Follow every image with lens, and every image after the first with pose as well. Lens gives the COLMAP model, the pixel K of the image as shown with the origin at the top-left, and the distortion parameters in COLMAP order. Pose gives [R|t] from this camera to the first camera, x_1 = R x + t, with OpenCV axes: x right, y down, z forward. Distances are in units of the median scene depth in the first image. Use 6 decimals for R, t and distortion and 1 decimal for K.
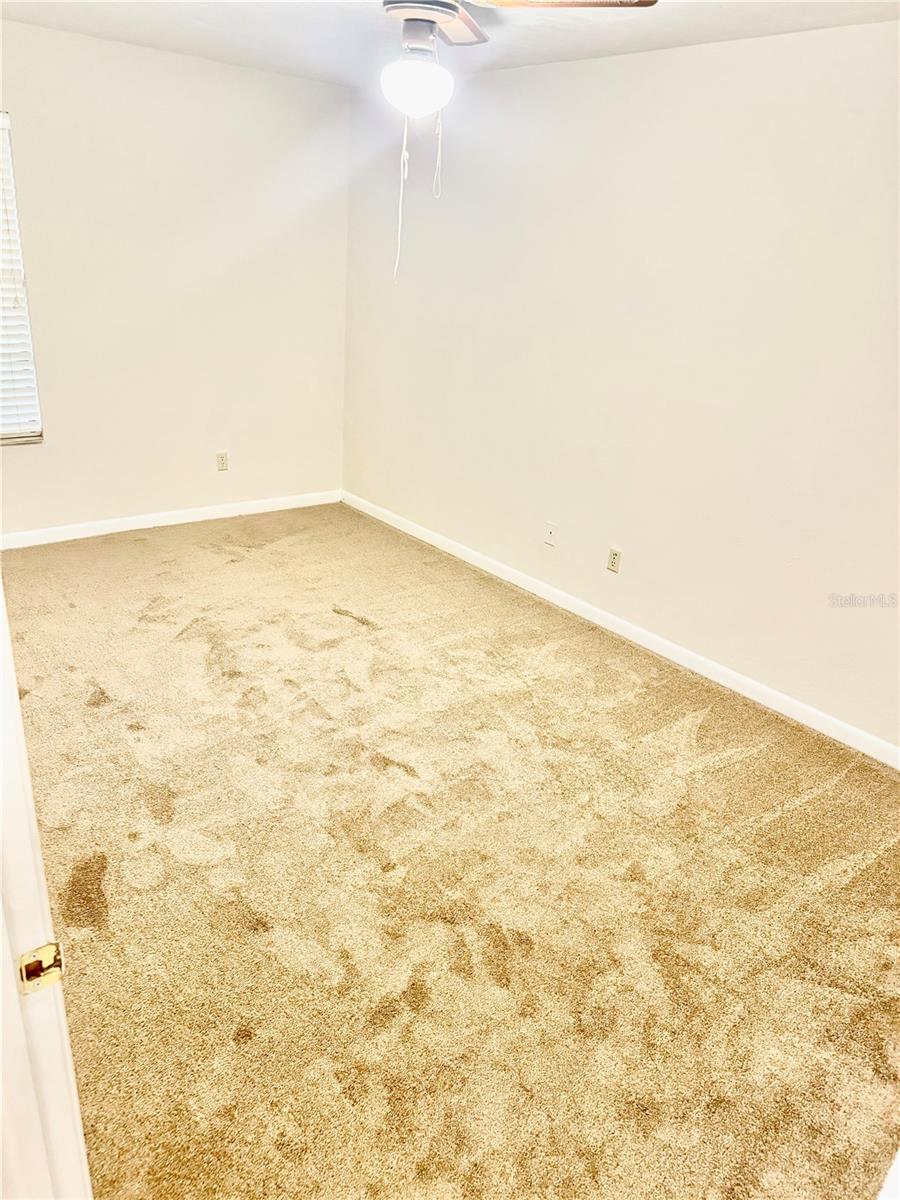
lens RADIAL K [[837.7, 0, 450.0], [0, 837.7, 600.0], [0, 0, 1]] dist [0.066830, -0.081064]
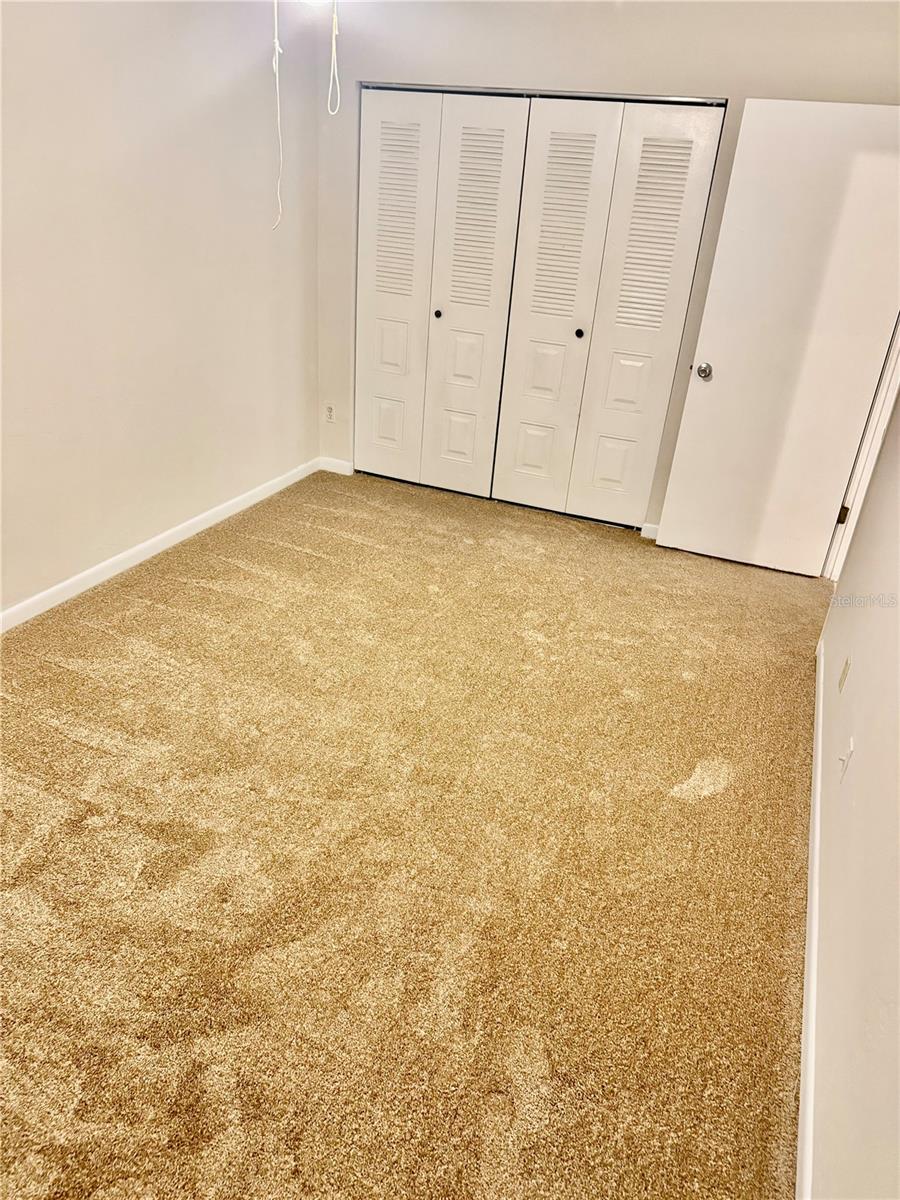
lens RADIAL K [[837.7, 0, 450.0], [0, 837.7, 600.0], [0, 0, 1]] dist [0.066830, -0.081064]
pose [[-0.442658, -0.514408, 0.734464, -0.622228], [0.263526, 0.708283, 0.654897, -0.437121], [-0.857093, 0.483446, -0.177967, 0.860326]]
